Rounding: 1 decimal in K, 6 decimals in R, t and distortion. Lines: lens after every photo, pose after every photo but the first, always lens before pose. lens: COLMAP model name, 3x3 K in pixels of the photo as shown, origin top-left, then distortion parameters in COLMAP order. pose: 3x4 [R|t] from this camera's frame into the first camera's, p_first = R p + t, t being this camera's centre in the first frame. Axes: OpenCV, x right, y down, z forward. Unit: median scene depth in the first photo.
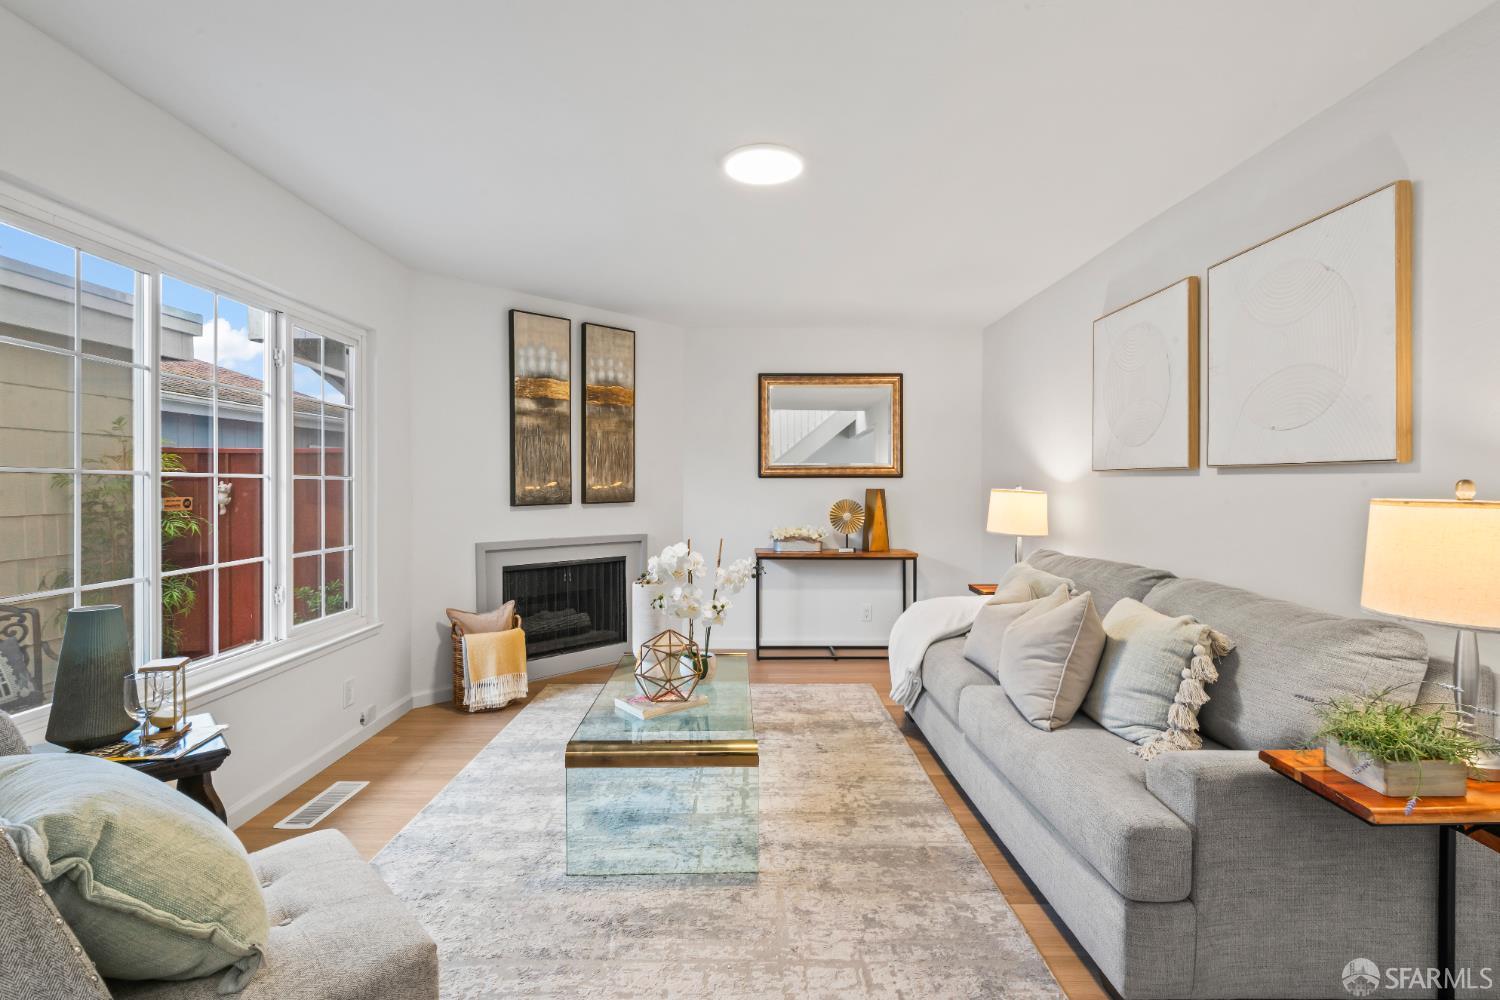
lens RADIAL K [[693.6, 0, 753.7], [0, 693.6, 484.2], [0, 0, 1]] dist [-0.002698, 0.000187]
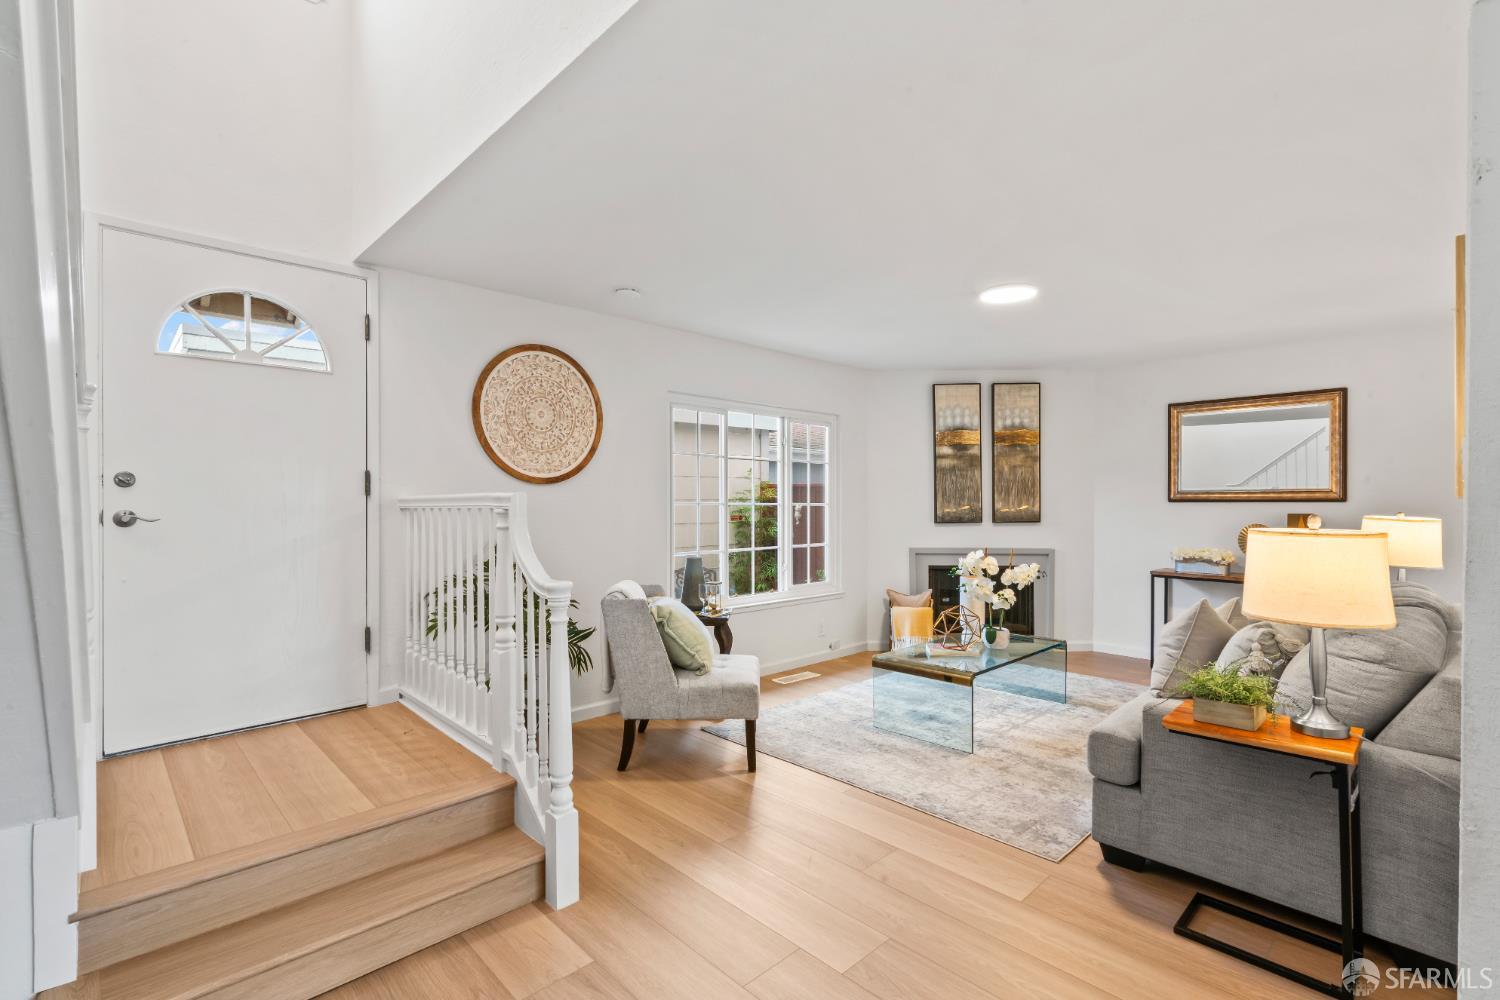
lens RADIAL K [[687.9, 0, 750.0], [0, 687.9, 500.0], [0, 0, 1]] dist [0.026386, -0.000039]
pose [[0.687552, -0.003189, -0.726128, 0.412258], [0.000561, 0.999992, -0.003860, -0.010375], [0.726135, 0.002246, 0.687548, -0.239801]]
